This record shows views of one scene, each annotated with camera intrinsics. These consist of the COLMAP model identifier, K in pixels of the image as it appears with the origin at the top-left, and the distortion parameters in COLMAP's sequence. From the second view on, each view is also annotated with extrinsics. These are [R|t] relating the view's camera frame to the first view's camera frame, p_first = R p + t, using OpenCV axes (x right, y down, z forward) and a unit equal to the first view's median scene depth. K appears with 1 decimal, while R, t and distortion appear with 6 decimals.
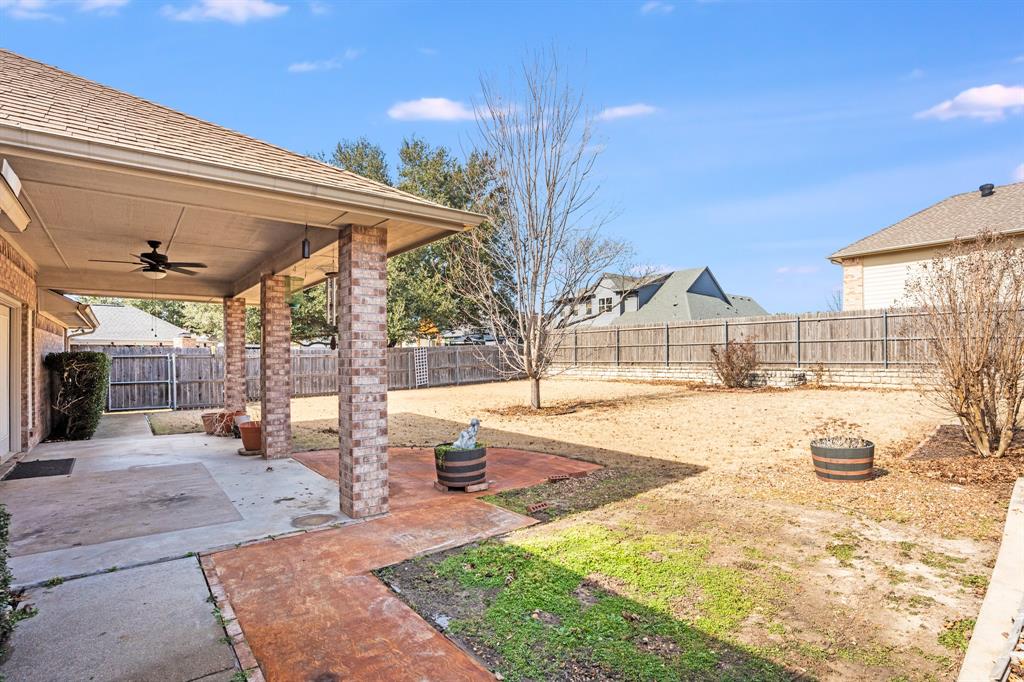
lens RADIAL K [[476.4, 0, 493.9], [0, 476.4, 354.6], [0, 0, 1]] dist [-0.063122, 0.016370]
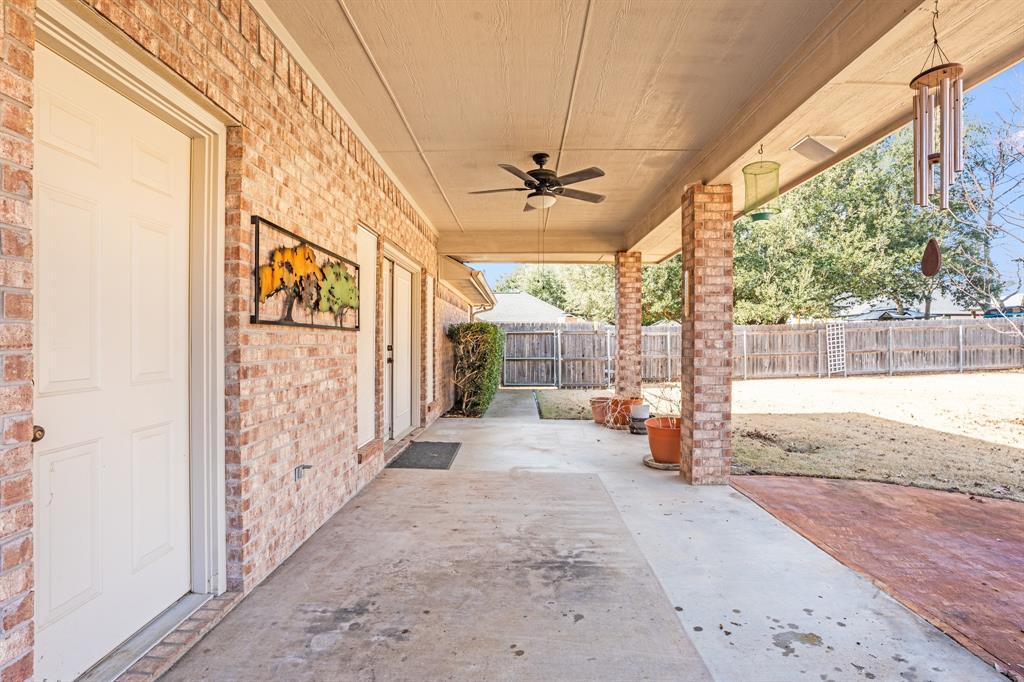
lens RADIAL K [[476.4, 0, 521.8], [0, 476.4, 352.7], [0, 0, 1]] dist [-0.063122, 0.016370]
pose [[0.779617, 0.022294, -0.625859, -0.196154], [-0.003063, 0.999490, 0.031789, 0.021651], [0.626249, -0.022866, 0.779288, 0.269227]]
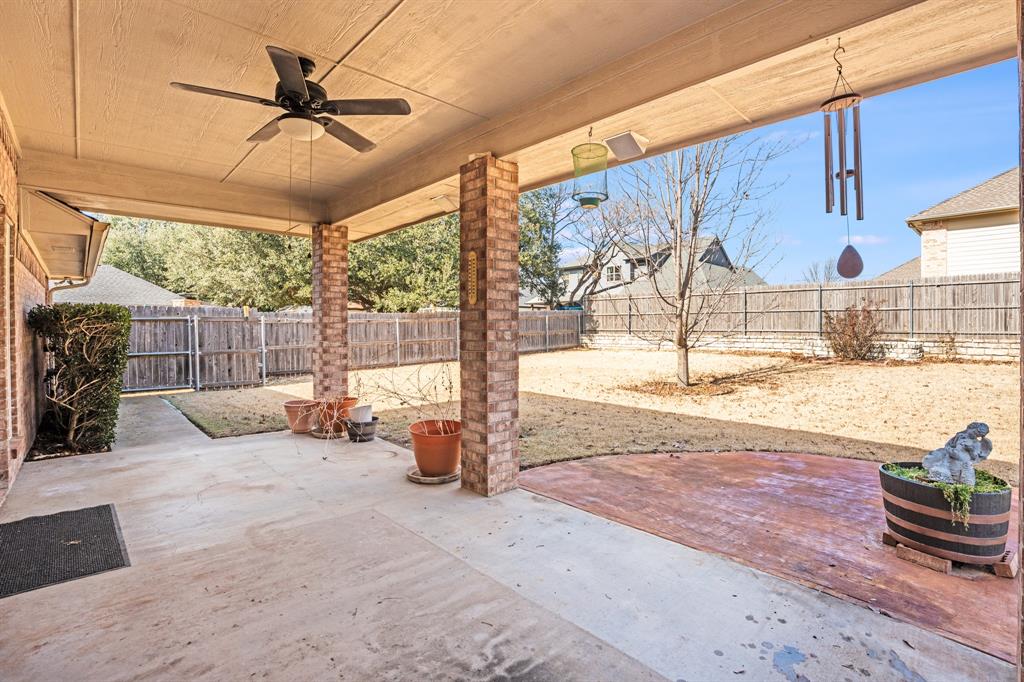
lens RADIAL K [[476.4, 0, 507.4], [0, 476.4, 334.4], [0, 0, 1]] dist [-0.063122, 0.016370]
pose [[0.997623, 0.004144, 0.068785, -0.358134], [-0.005443, 0.999810, 0.018703, 0.018181], [-0.068695, -0.019033, 0.997456, 0.324615]]
